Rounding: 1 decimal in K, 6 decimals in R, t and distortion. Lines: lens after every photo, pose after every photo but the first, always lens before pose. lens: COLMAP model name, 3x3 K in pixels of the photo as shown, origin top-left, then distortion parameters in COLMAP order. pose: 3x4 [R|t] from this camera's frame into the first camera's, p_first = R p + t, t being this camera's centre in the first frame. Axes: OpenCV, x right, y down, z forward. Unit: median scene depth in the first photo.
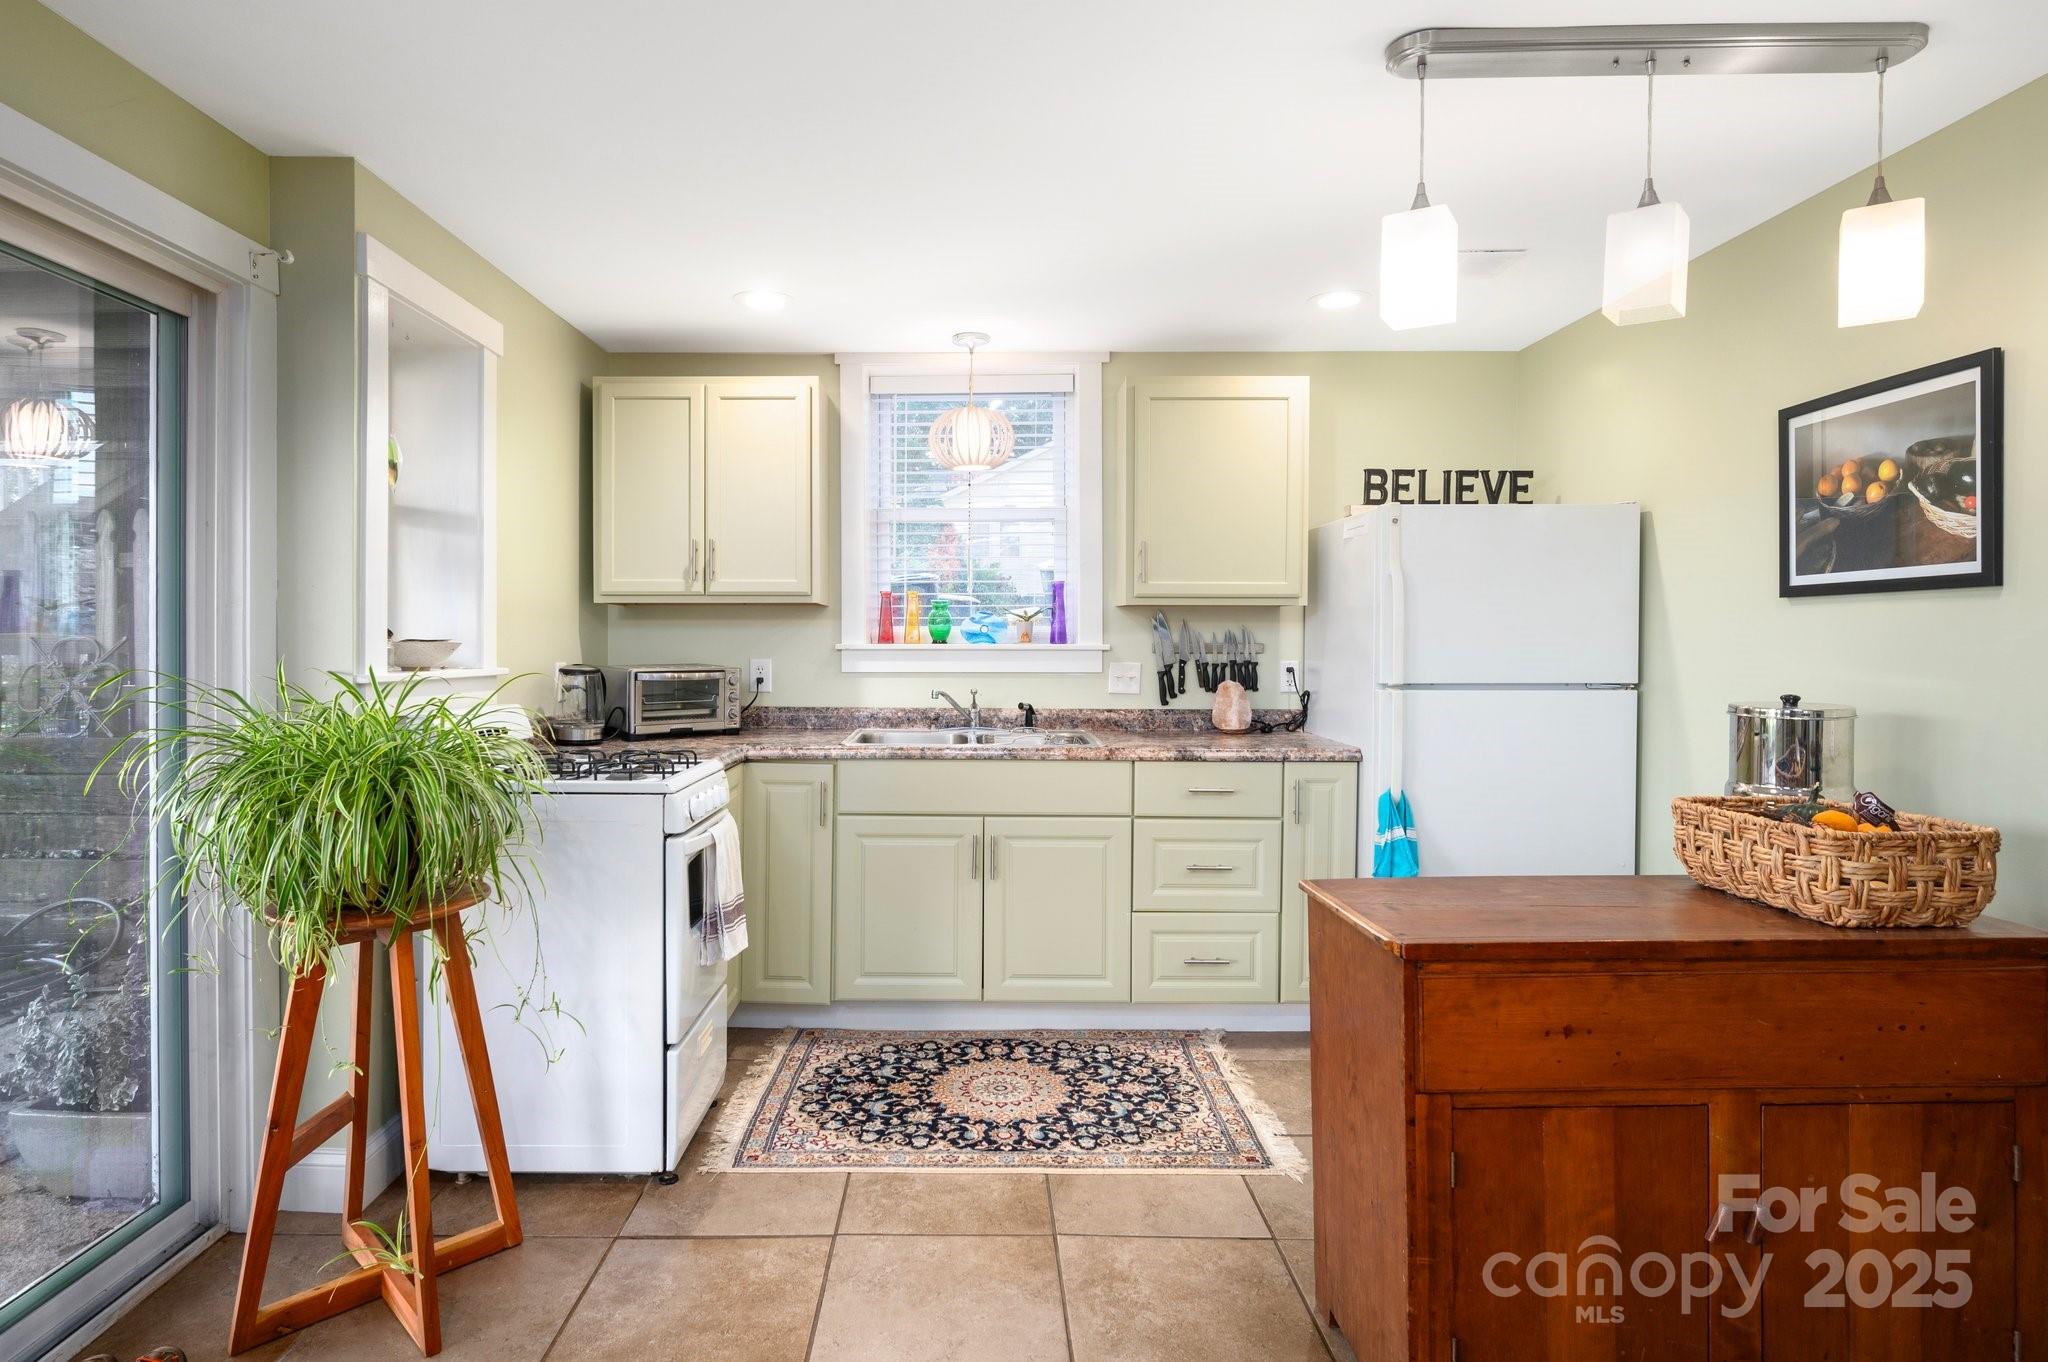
lens RADIAL K [[1138.5, 0, 1023.4], [0, 1138.5, 651.9], [0, 0, 1]] dist [-0.000758, -0.000223]
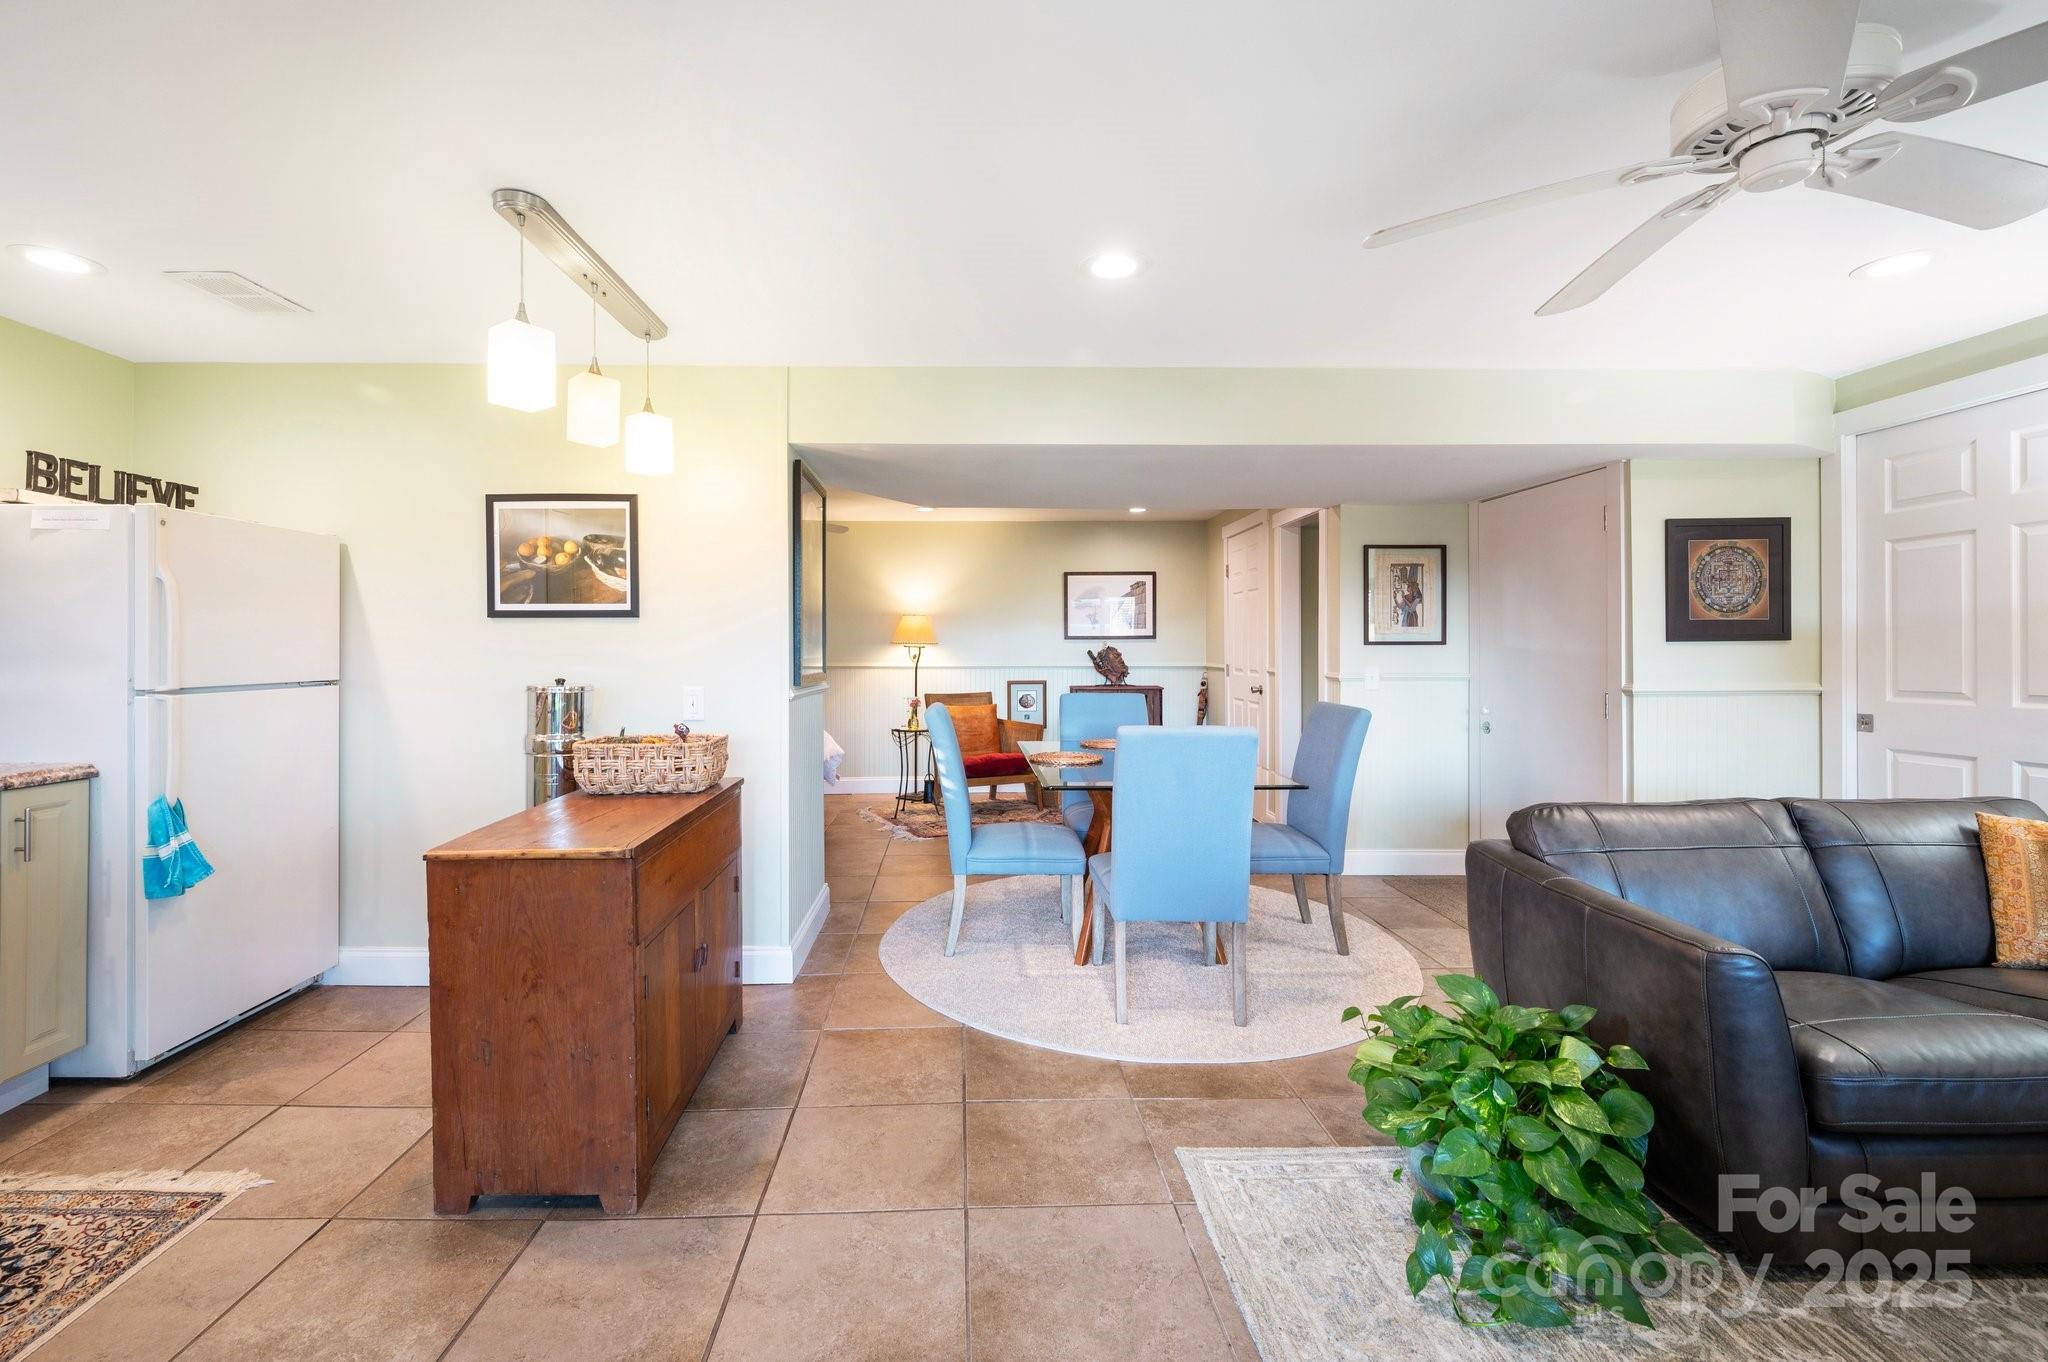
lens RADIAL K [[819.0, 0, 1021.5], [0, 819.0, 650.7], [0, 0, 1]] dist [0.000107, 0.000064]
pose [[-0.039792, -0.004441, 0.999198, -0.477161], [0.010821, 0.999930, 0.004875, -0.000805], [-0.999149, 0.011006, -0.039741, 0.340675]]
